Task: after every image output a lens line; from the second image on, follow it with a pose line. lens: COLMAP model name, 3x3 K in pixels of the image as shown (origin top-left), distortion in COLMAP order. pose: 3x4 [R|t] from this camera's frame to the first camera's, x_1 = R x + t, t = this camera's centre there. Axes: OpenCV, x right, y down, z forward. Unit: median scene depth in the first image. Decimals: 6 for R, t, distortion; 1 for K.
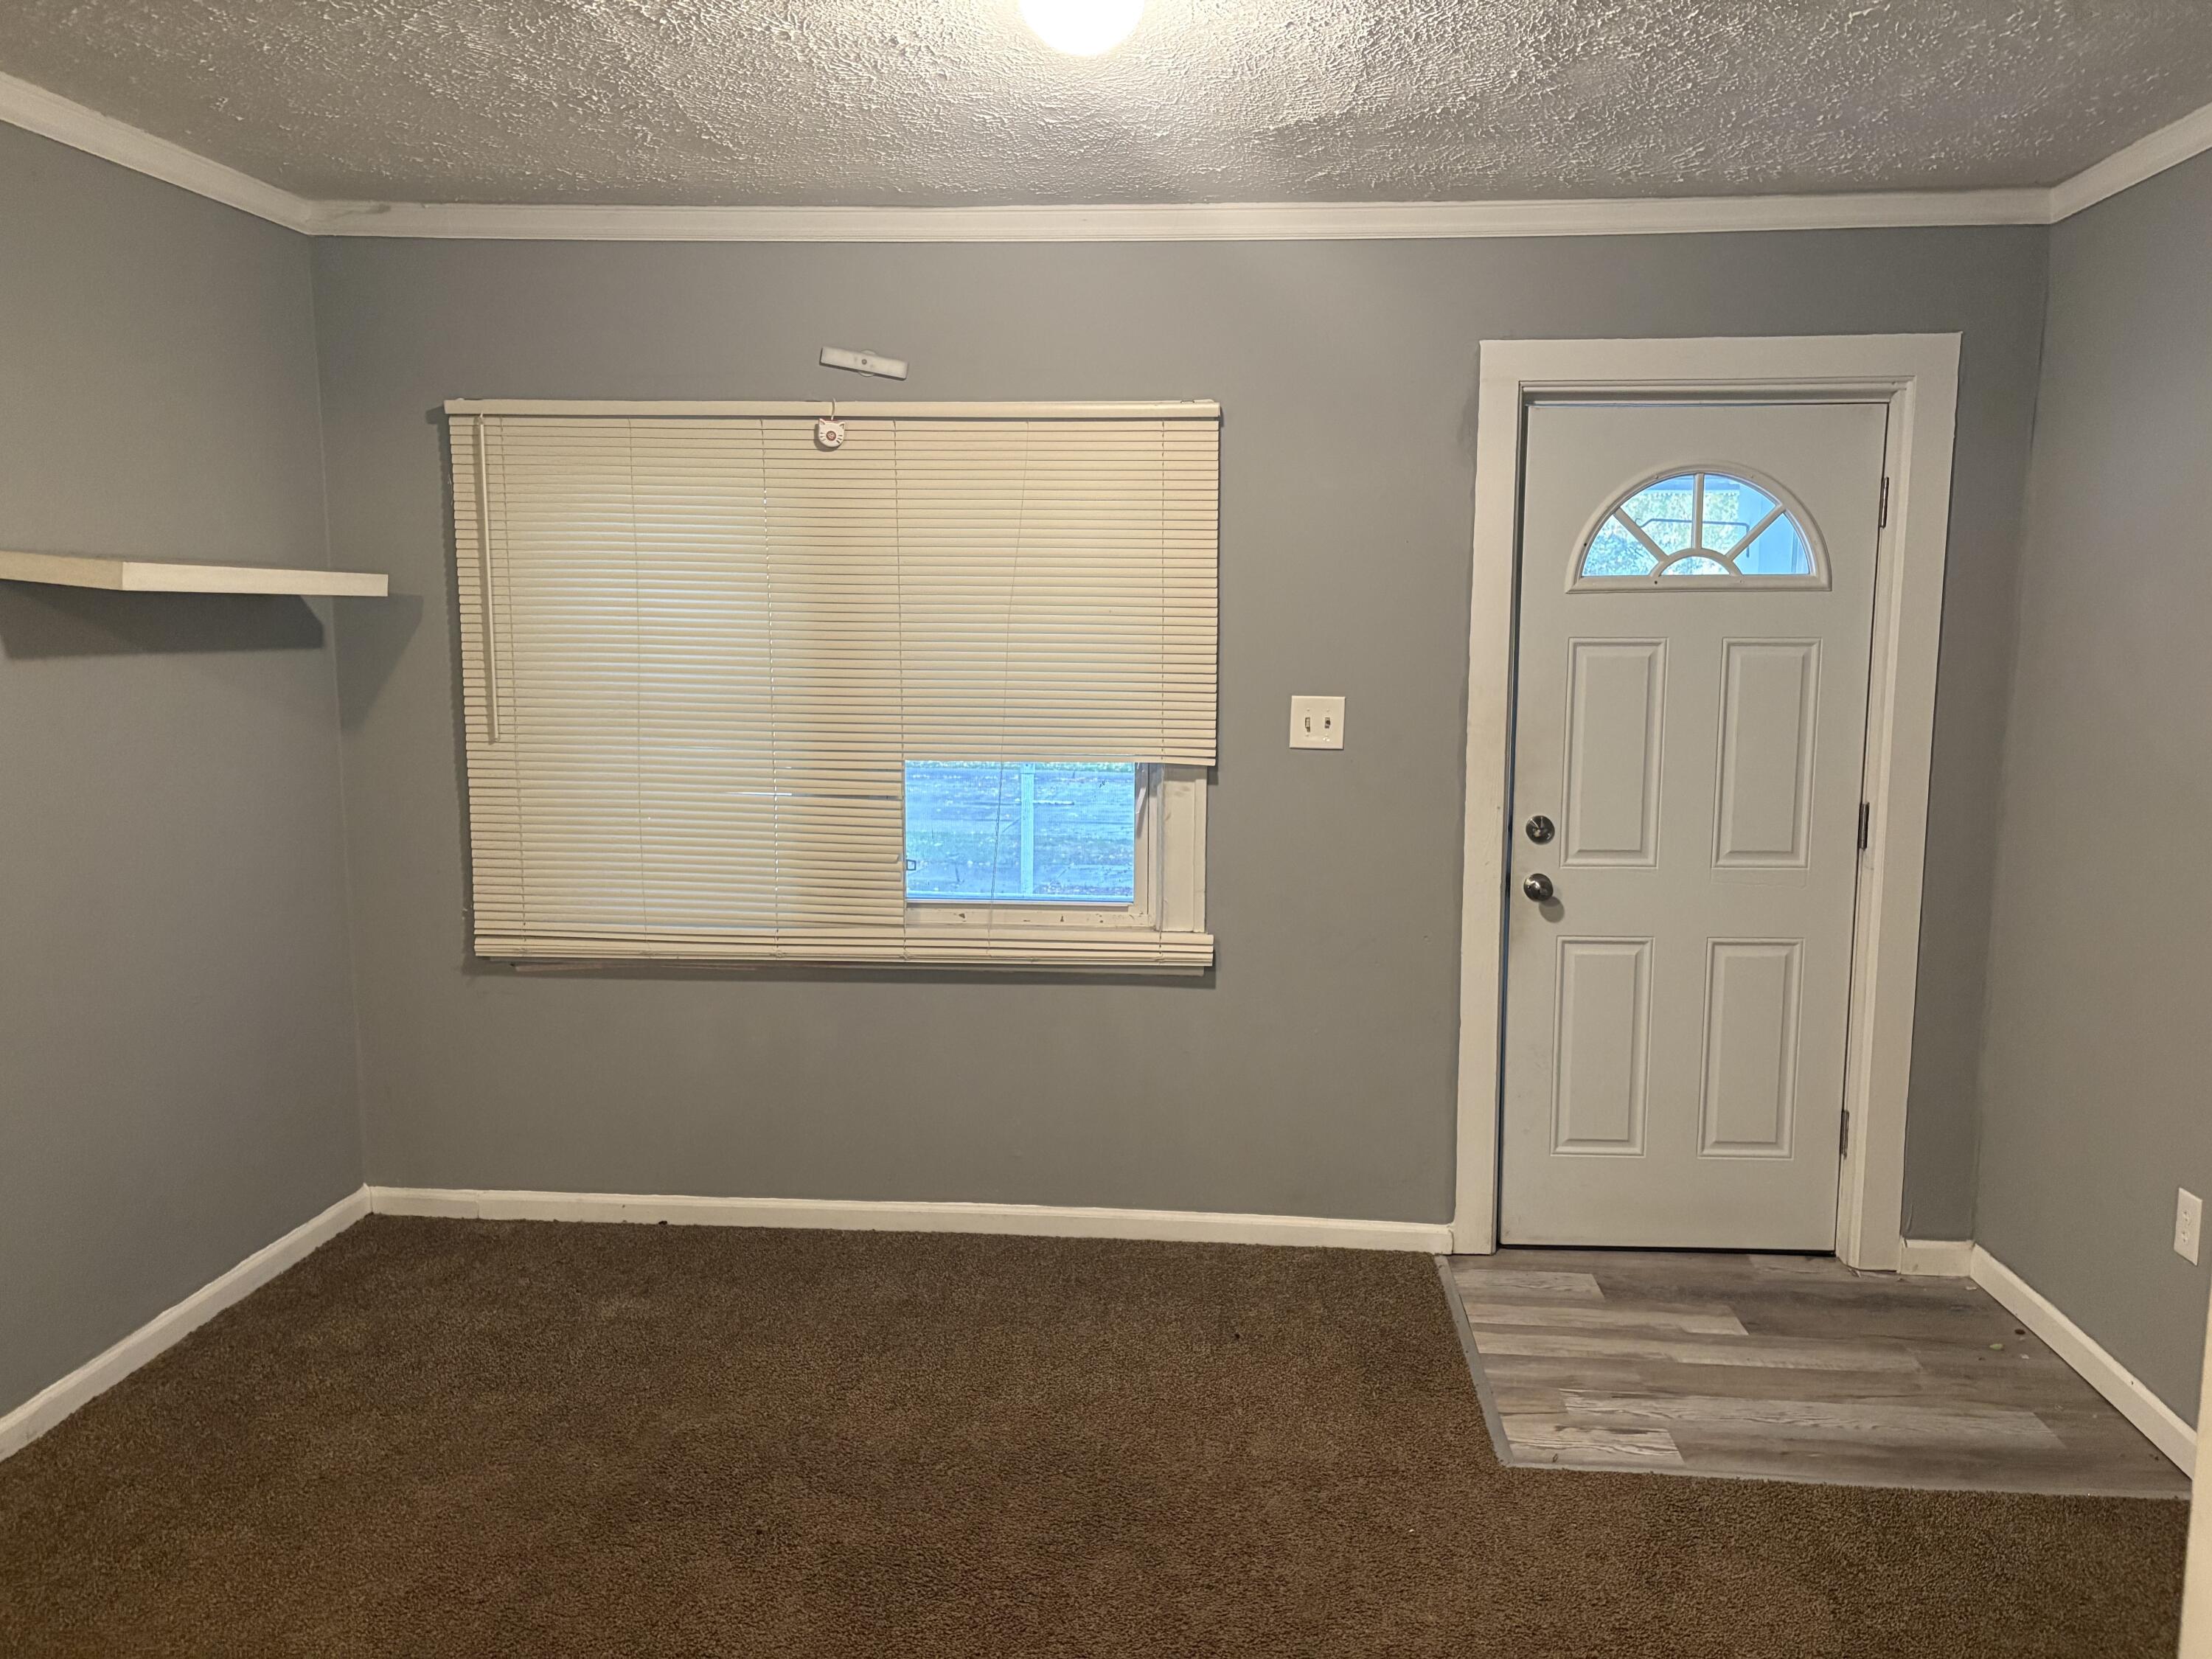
lens RADIAL K [[1715.5, 0, 1104.2], [0, 1715.5, 820.3], [0, 0, 1]] dist [0.086539, -0.073191]
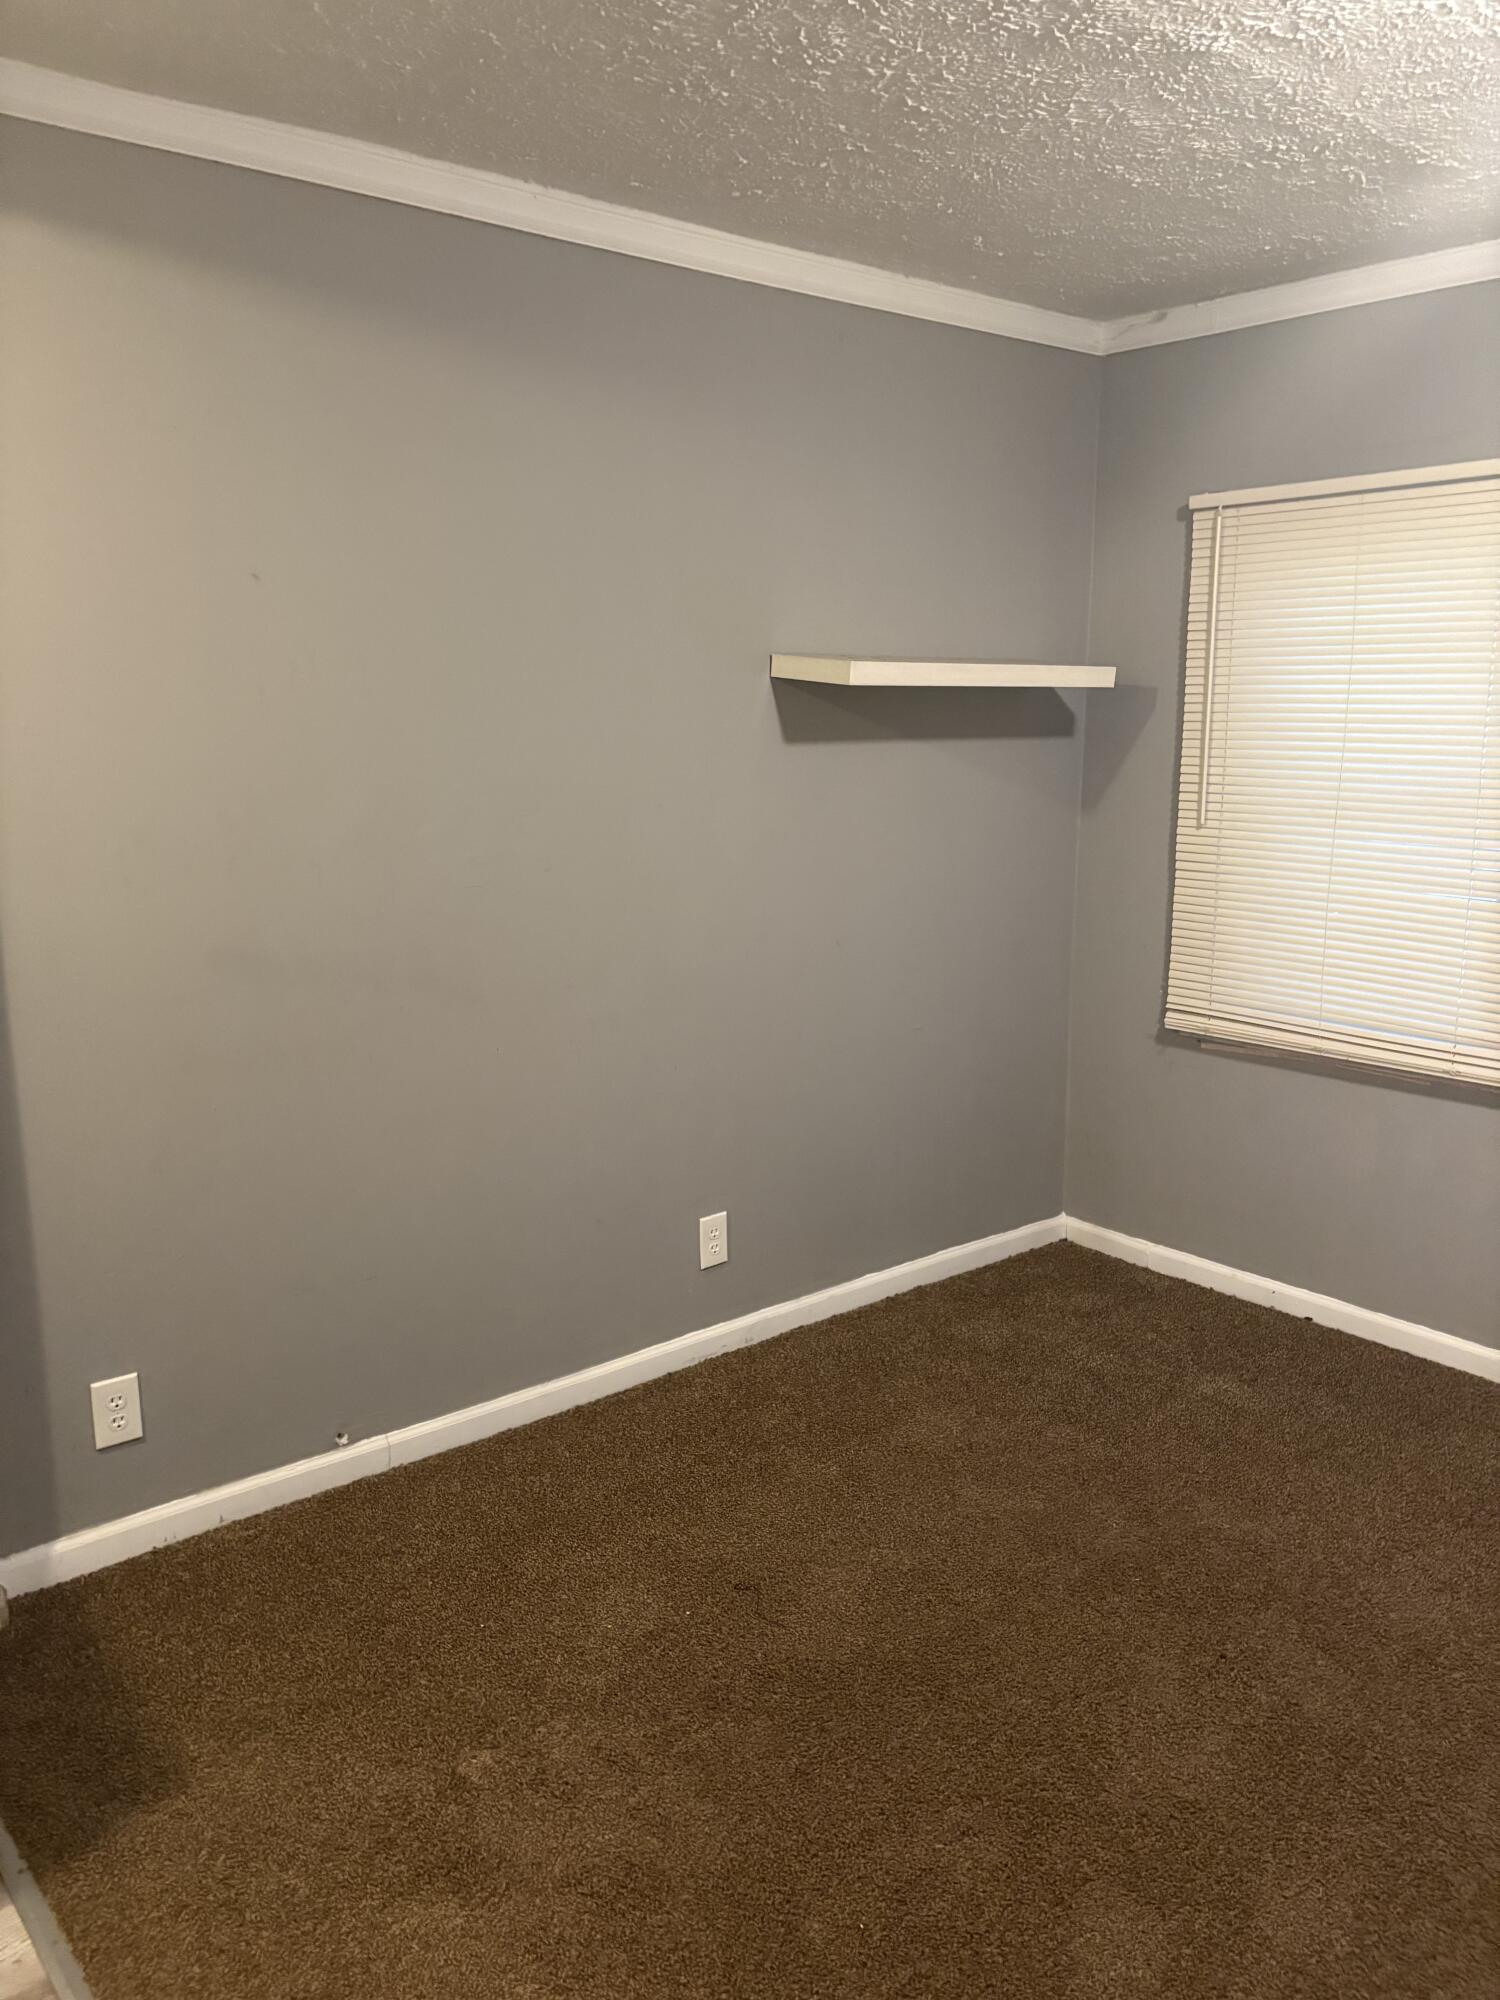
lens RADIAL K [[1551.1, 0, 750.0], [0, 1551.1, 1000.0], [0, 0, 1]] dist [0.086539, -0.073191]
pose [[0.710420, 0.127149, -0.692197, 0.124328], [-0.084618, 0.991841, 0.095345, -0.009209], [0.698672, -0.009163, 0.715383, 0.138258]]
